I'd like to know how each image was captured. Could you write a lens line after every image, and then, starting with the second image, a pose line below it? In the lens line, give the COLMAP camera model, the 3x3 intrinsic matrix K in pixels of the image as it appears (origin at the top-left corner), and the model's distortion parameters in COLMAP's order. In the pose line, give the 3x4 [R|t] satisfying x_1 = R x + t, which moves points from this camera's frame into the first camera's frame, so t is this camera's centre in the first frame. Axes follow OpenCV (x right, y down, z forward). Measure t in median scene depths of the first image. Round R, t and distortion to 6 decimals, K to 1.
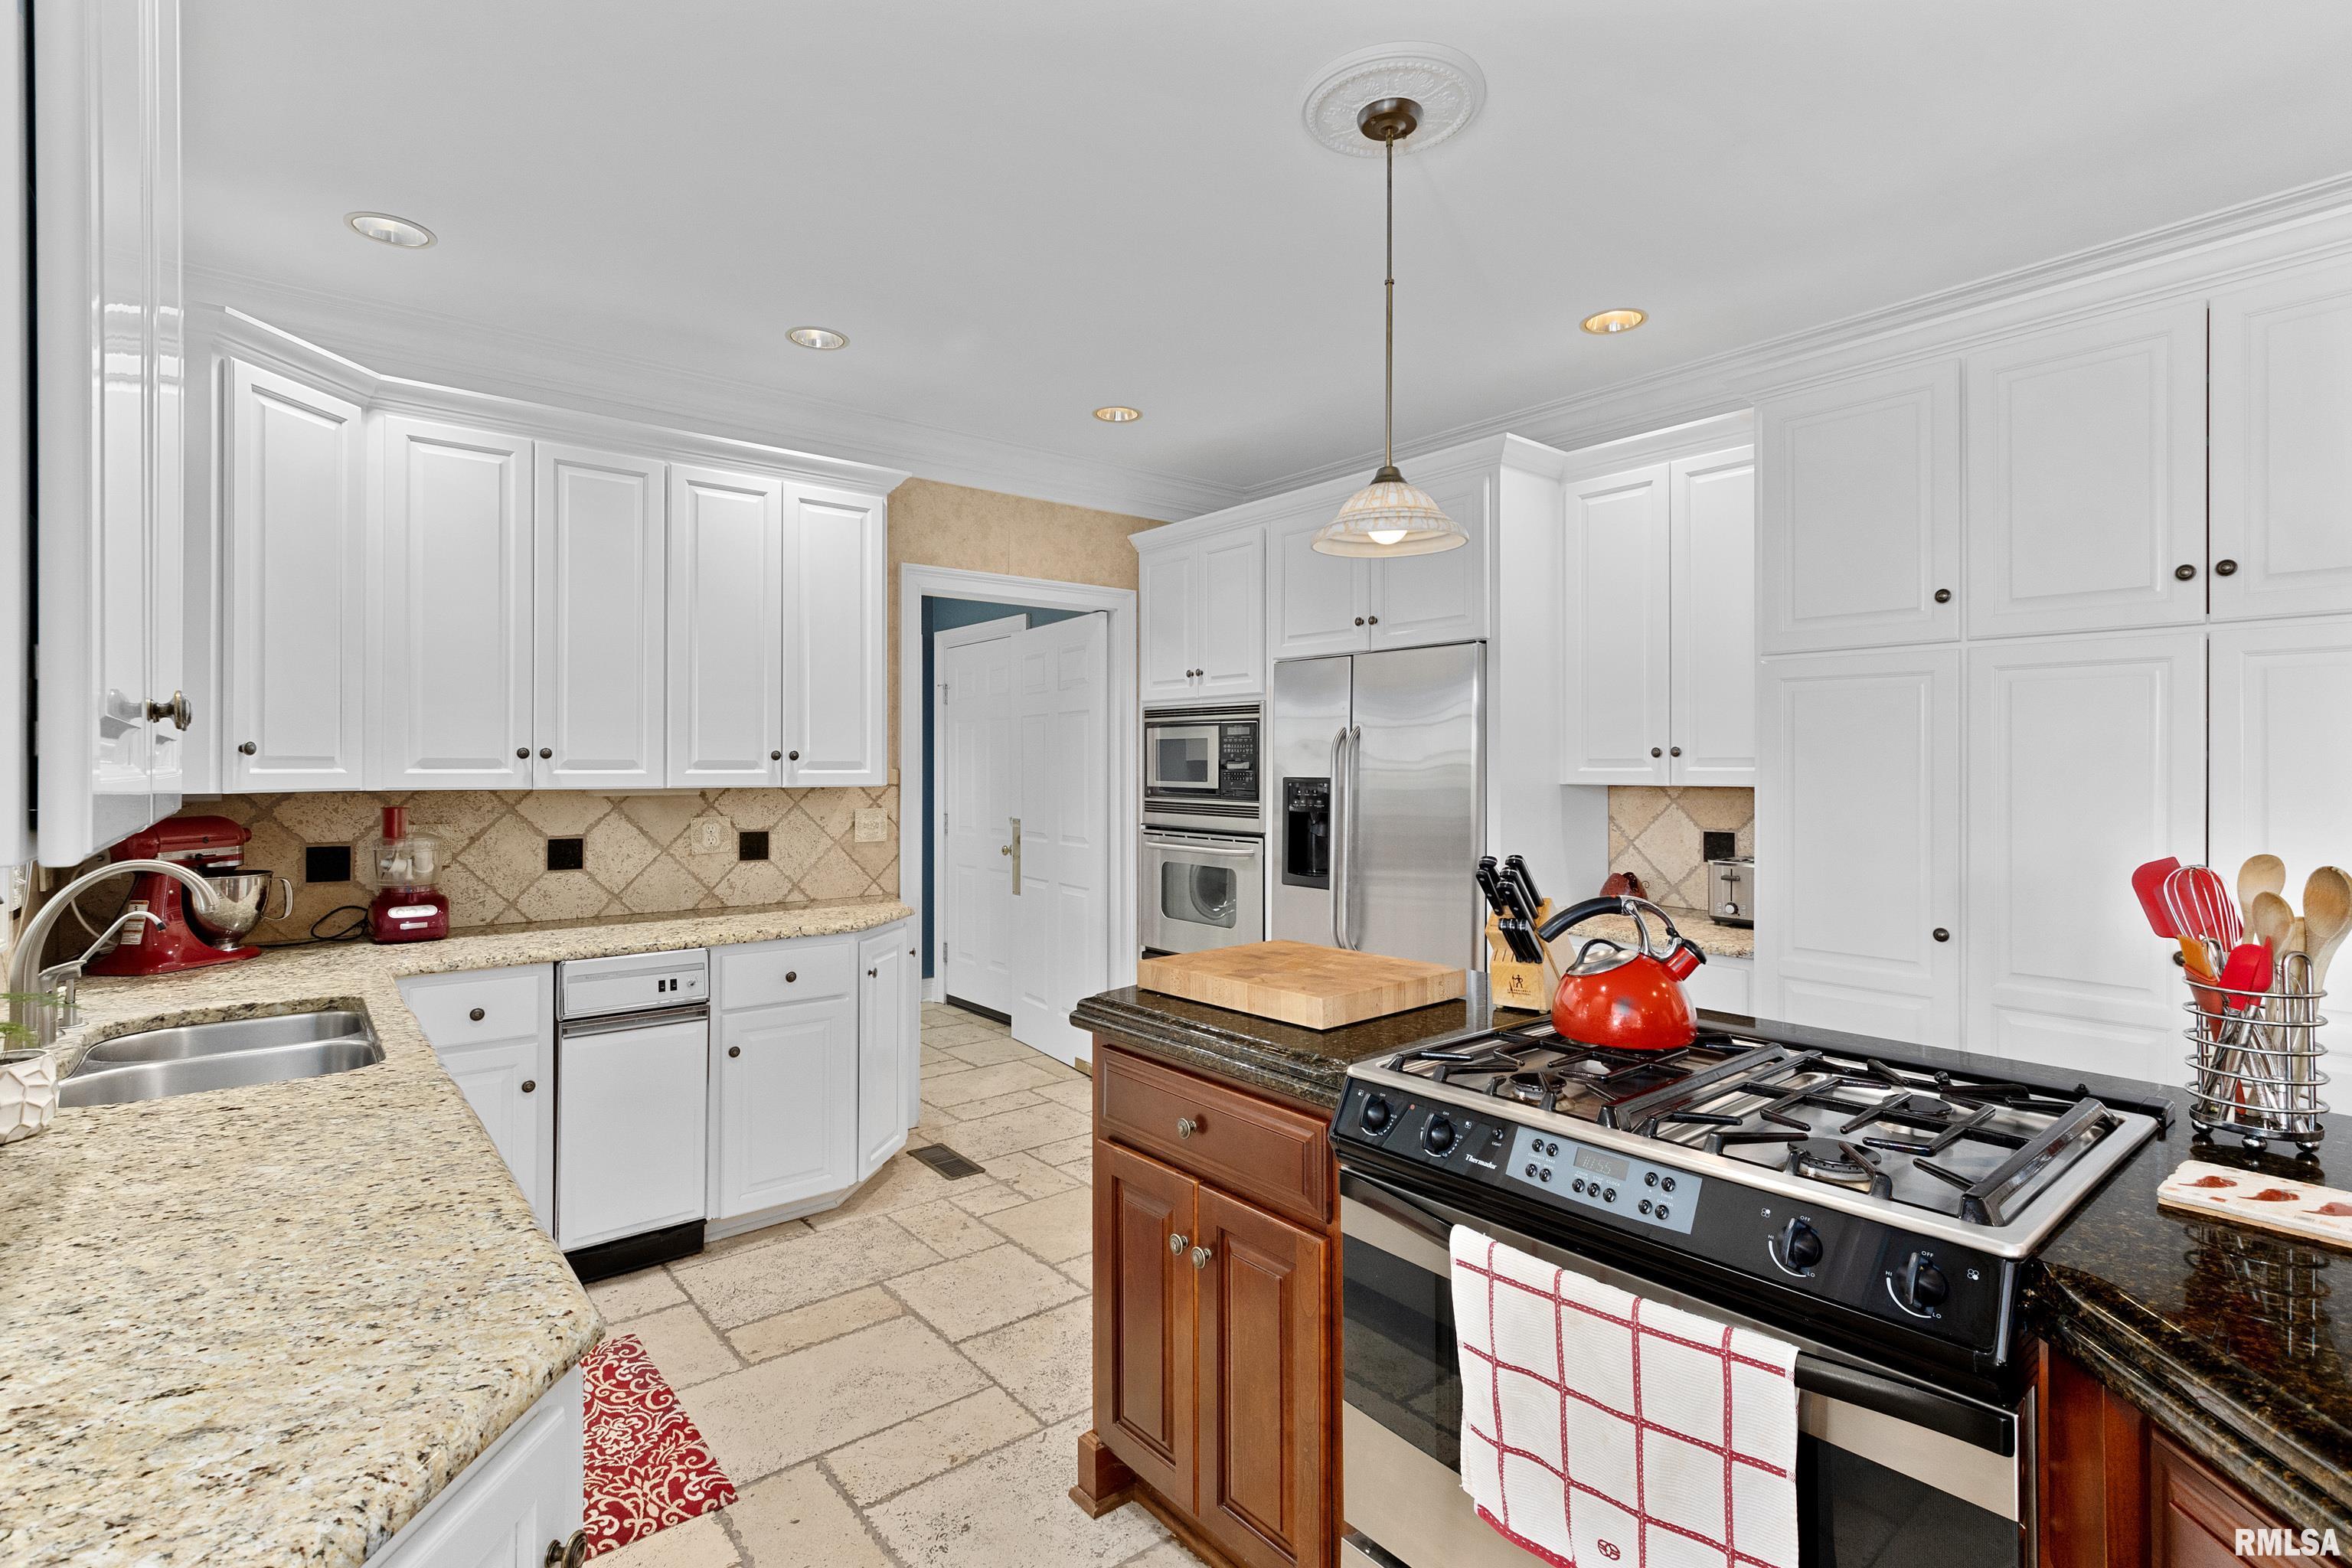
lens RADIAL K [[1094.2, 0, 1158.3], [0, 1094.2, 769.9], [0, 0, 1]] dist [-0.003243, -0.006636]
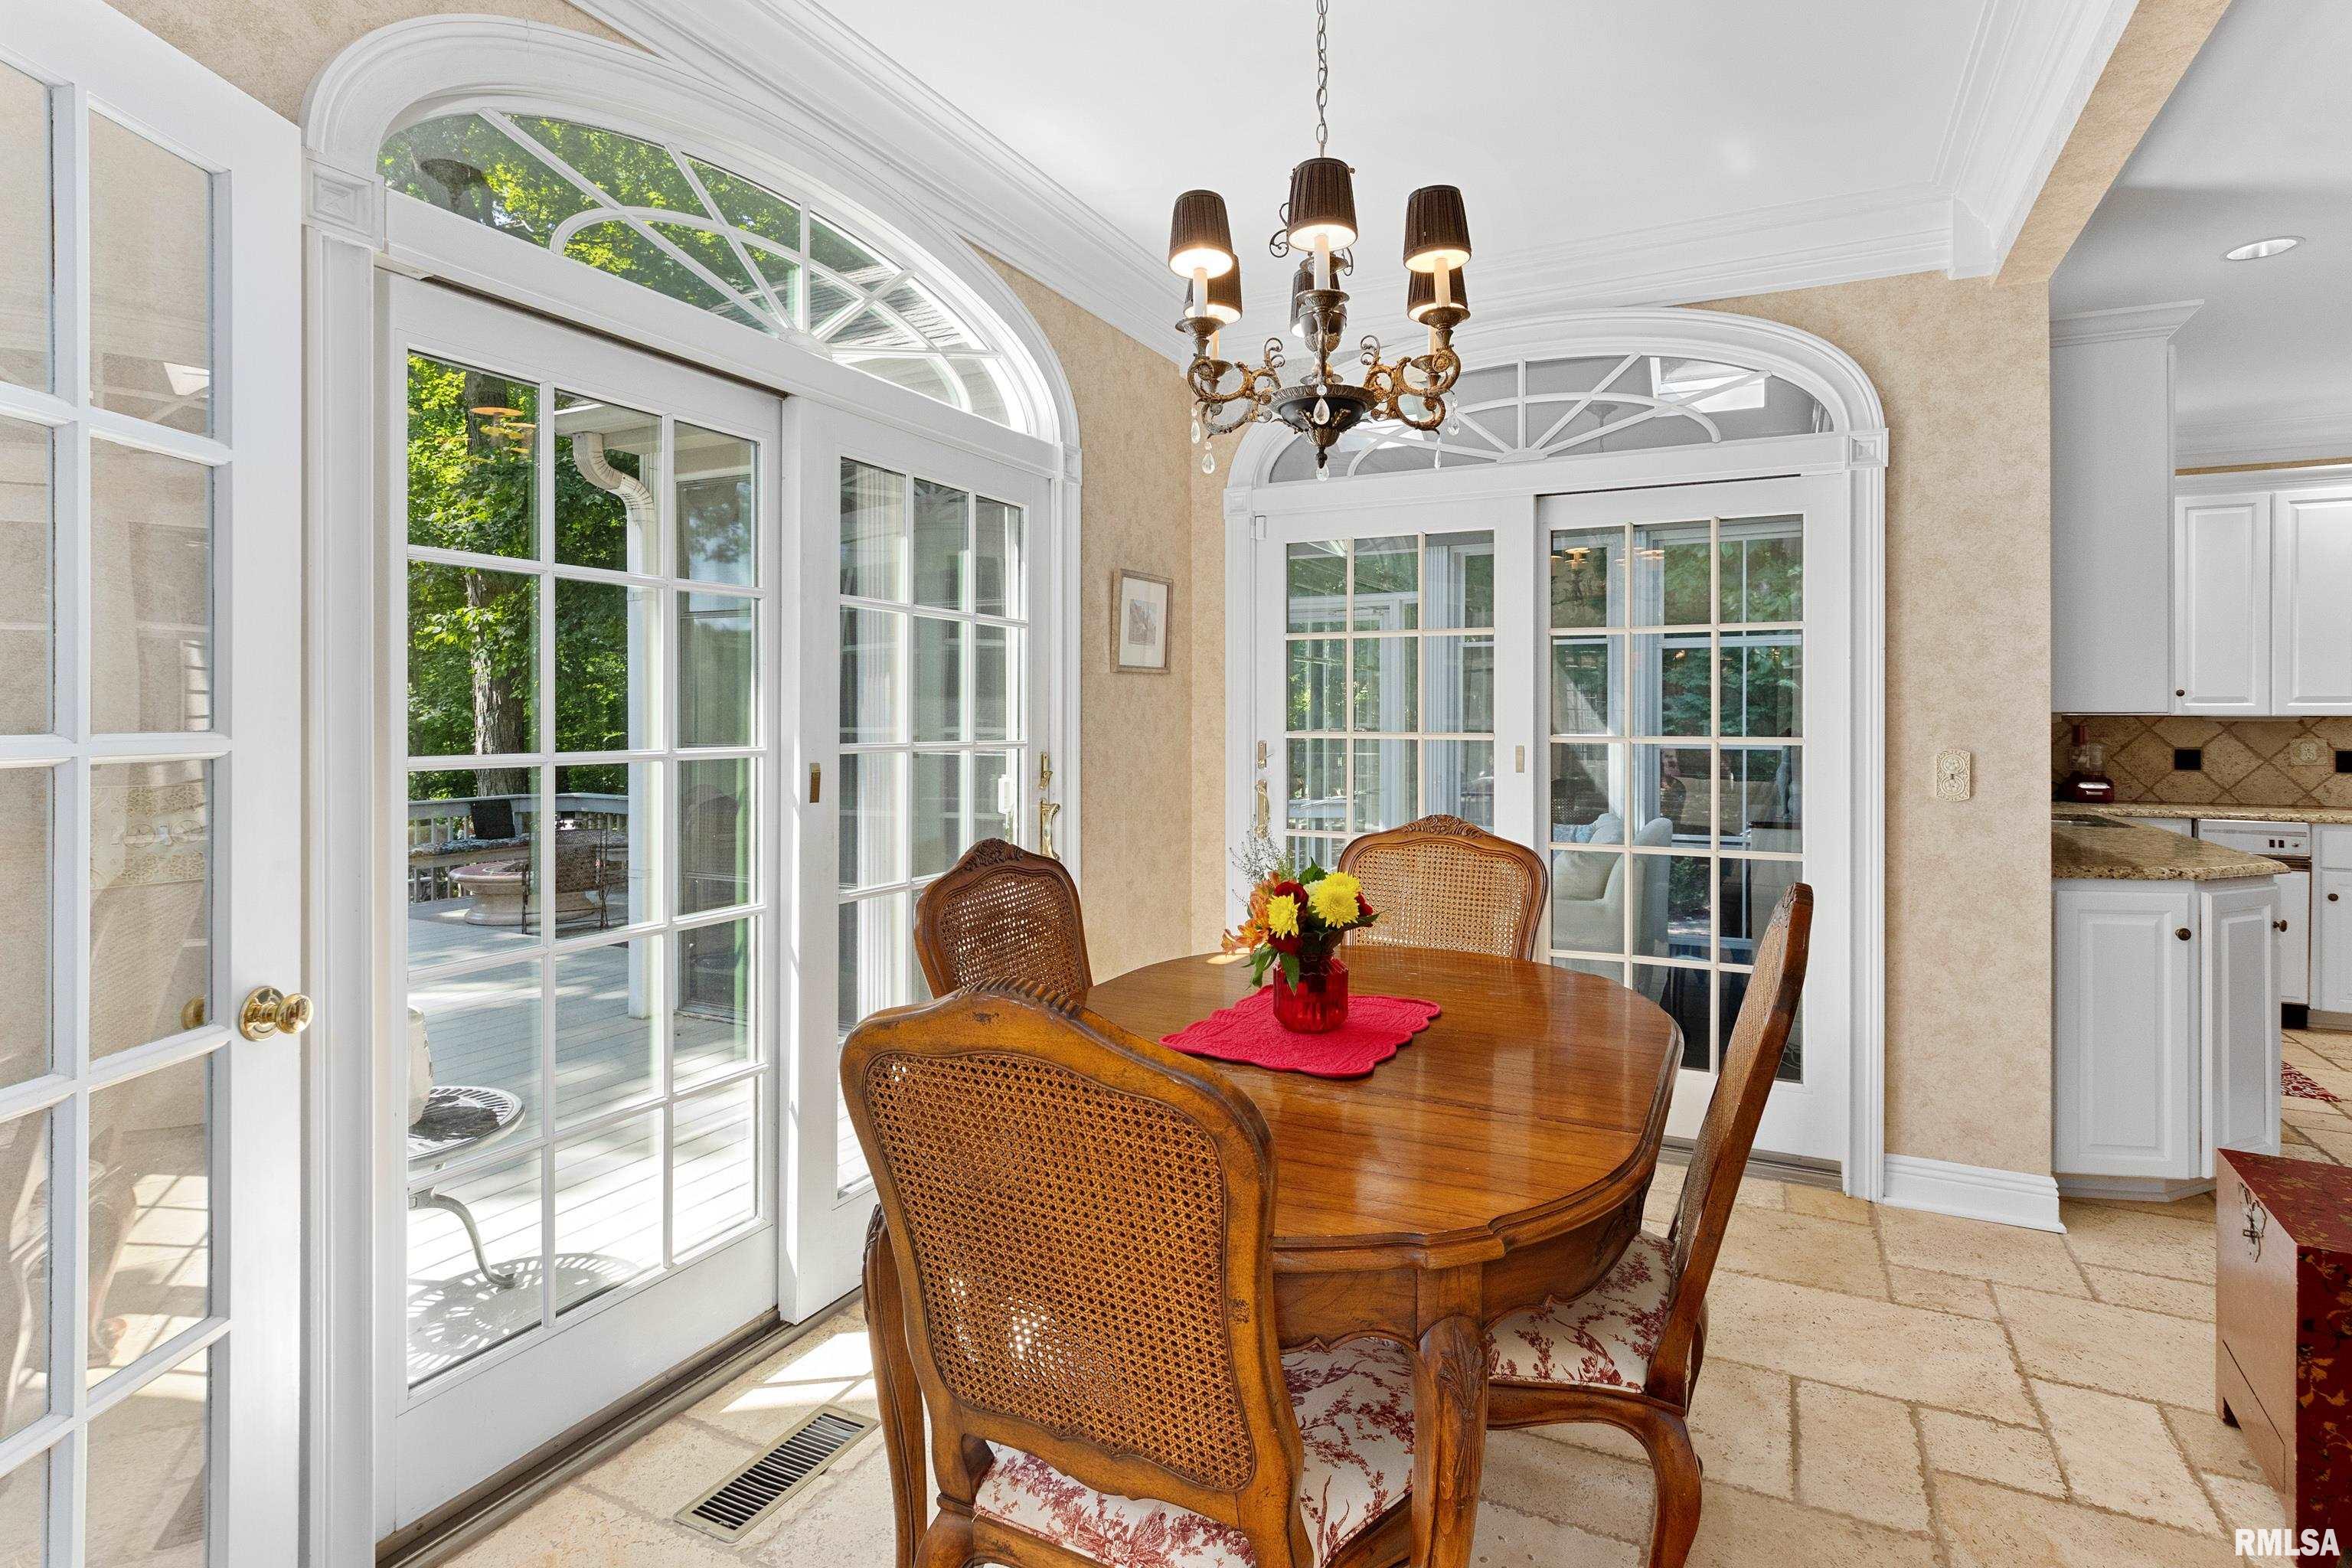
lens RADIAL K [[1094.2, 0, 1239.9], [0, 1094.2, 709.3], [0, 0, 1]] dist [-0.003243, -0.006636]
pose [[0.407804, -0.005291, -0.913054, 0.296841], [-0.003127, 0.999969, -0.007191, 0.022485], [0.913064, 0.005788, 0.407775, -0.811500]]
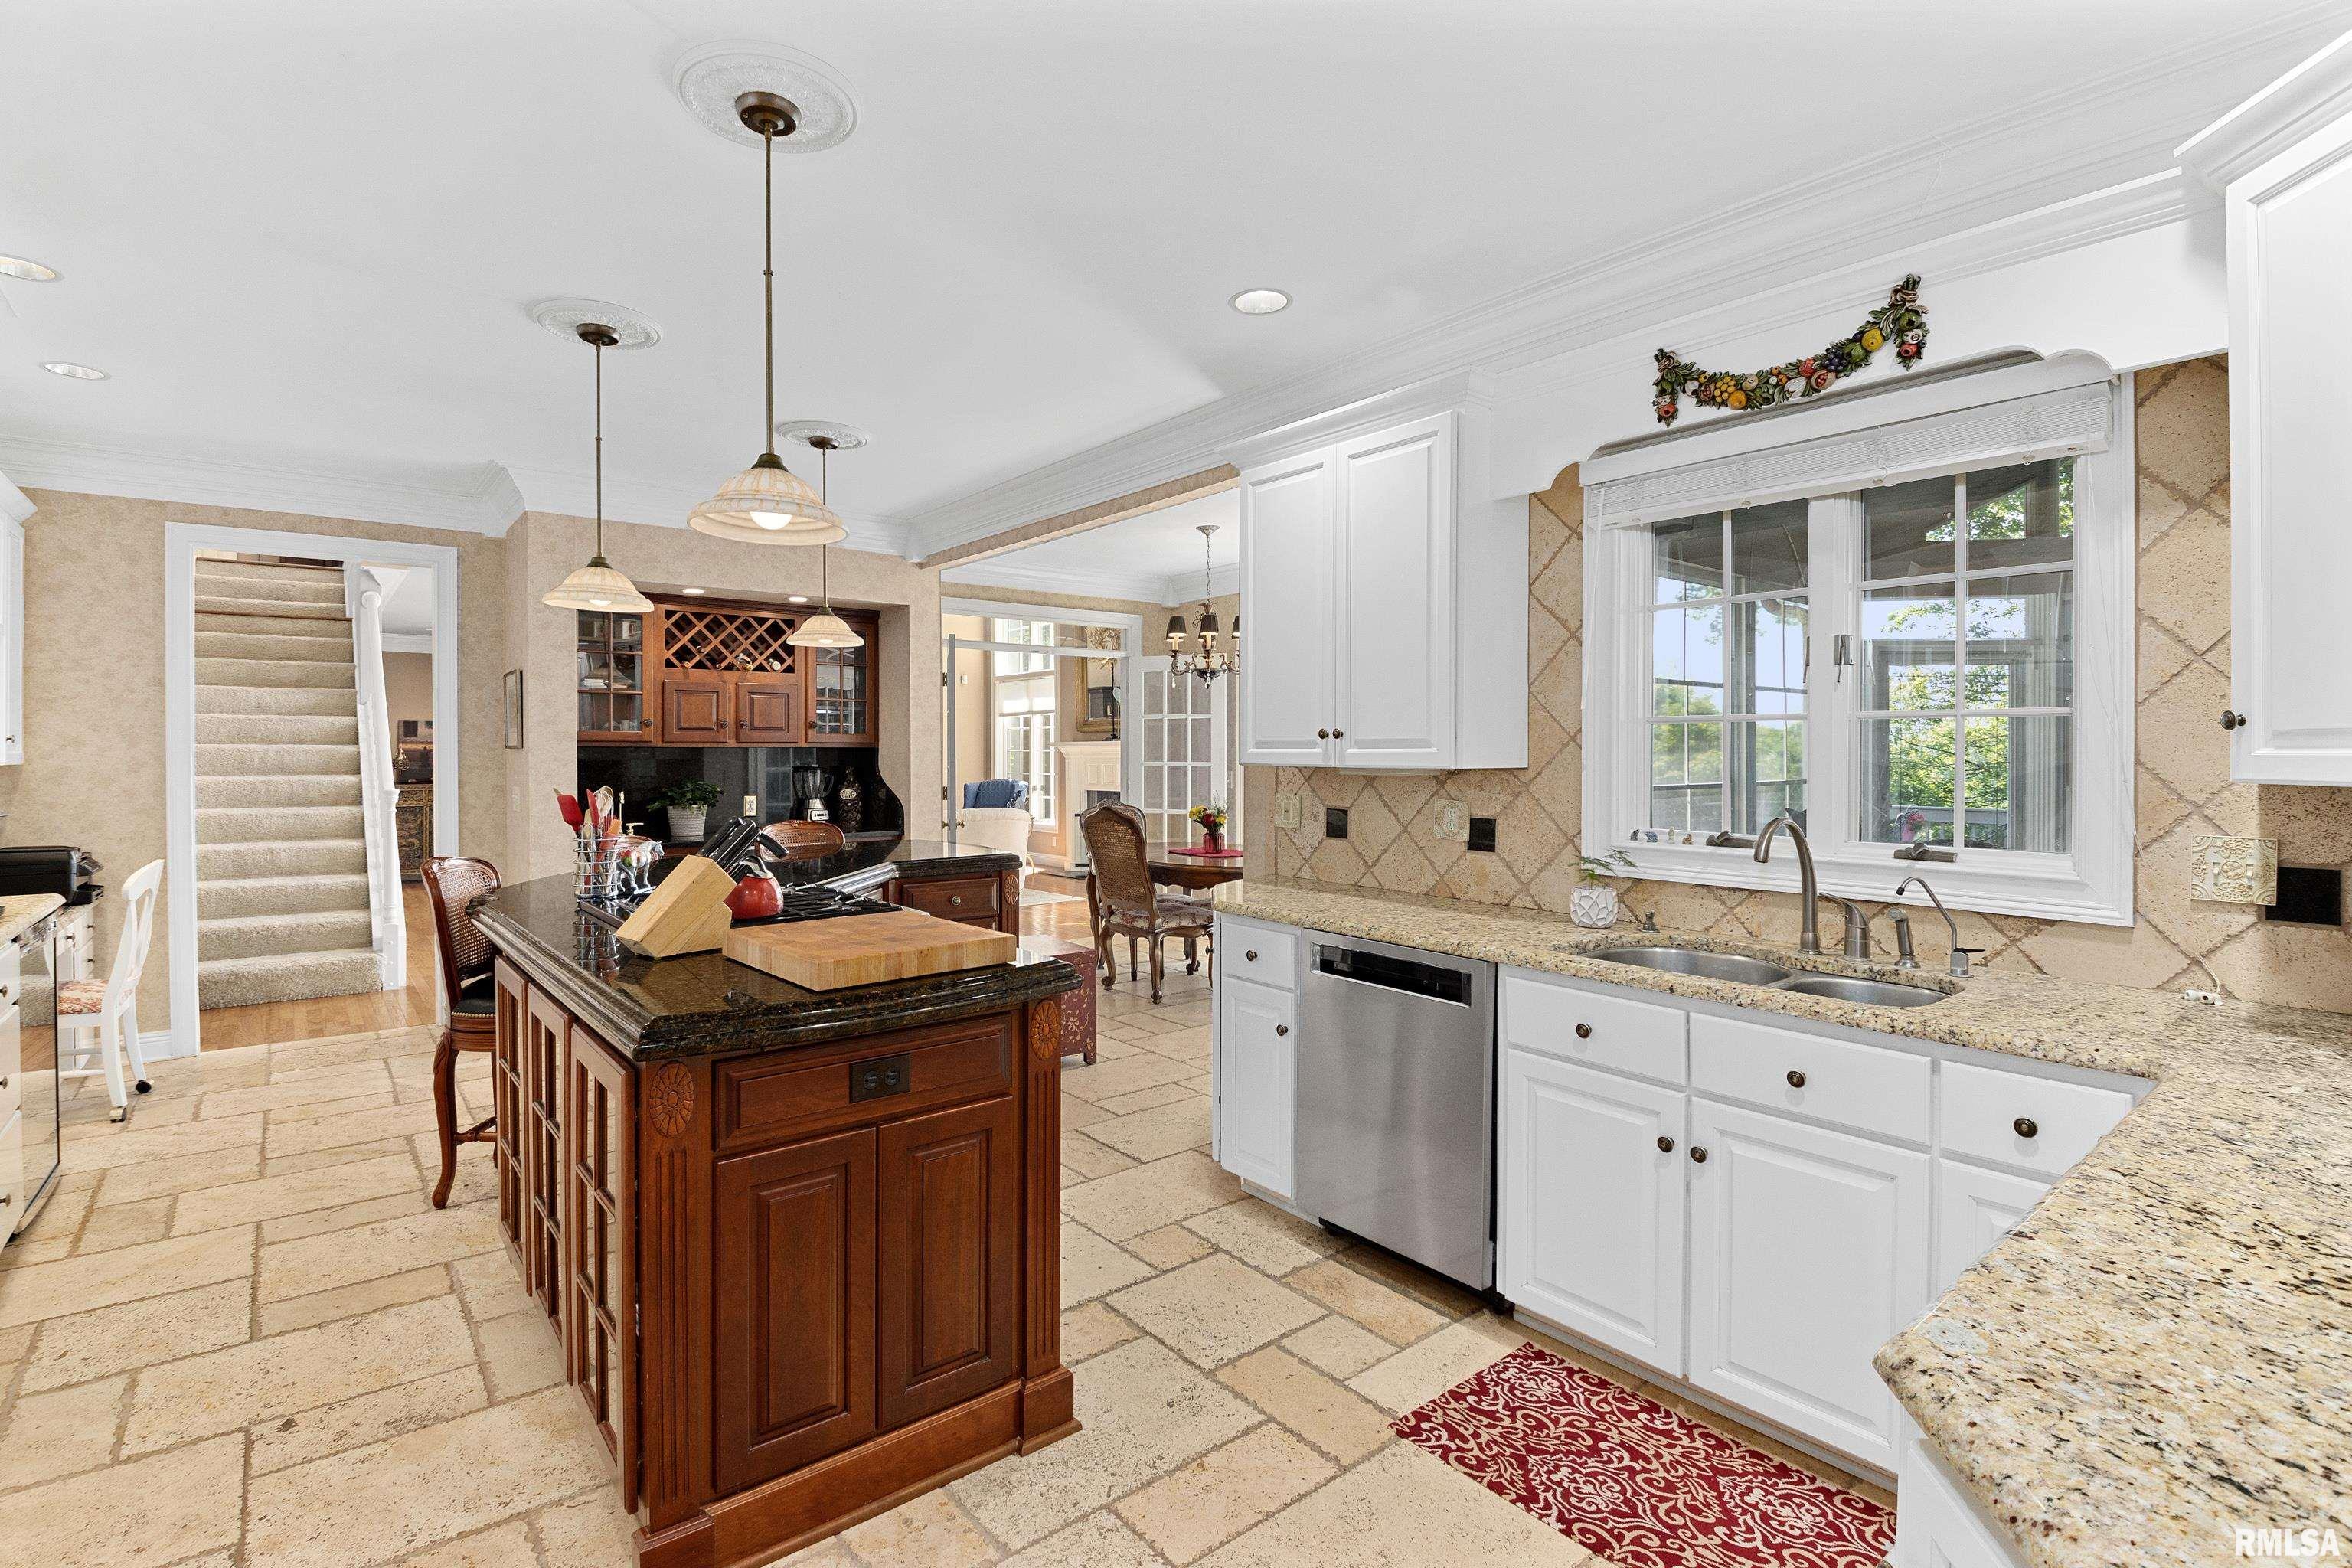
lens RADIAL K [[1094.2, 0, 1133.3], [0, 1094.2, 756.7], [0, 0, 1]] dist [-0.003243, -0.006636]
pose [[-0.999753, 0.002741, 0.022070, -0.094412], [0.002901, 0.999970, 0.007235, -0.000056], [-0.022050, 0.007297, -0.999730, 1.227327]]
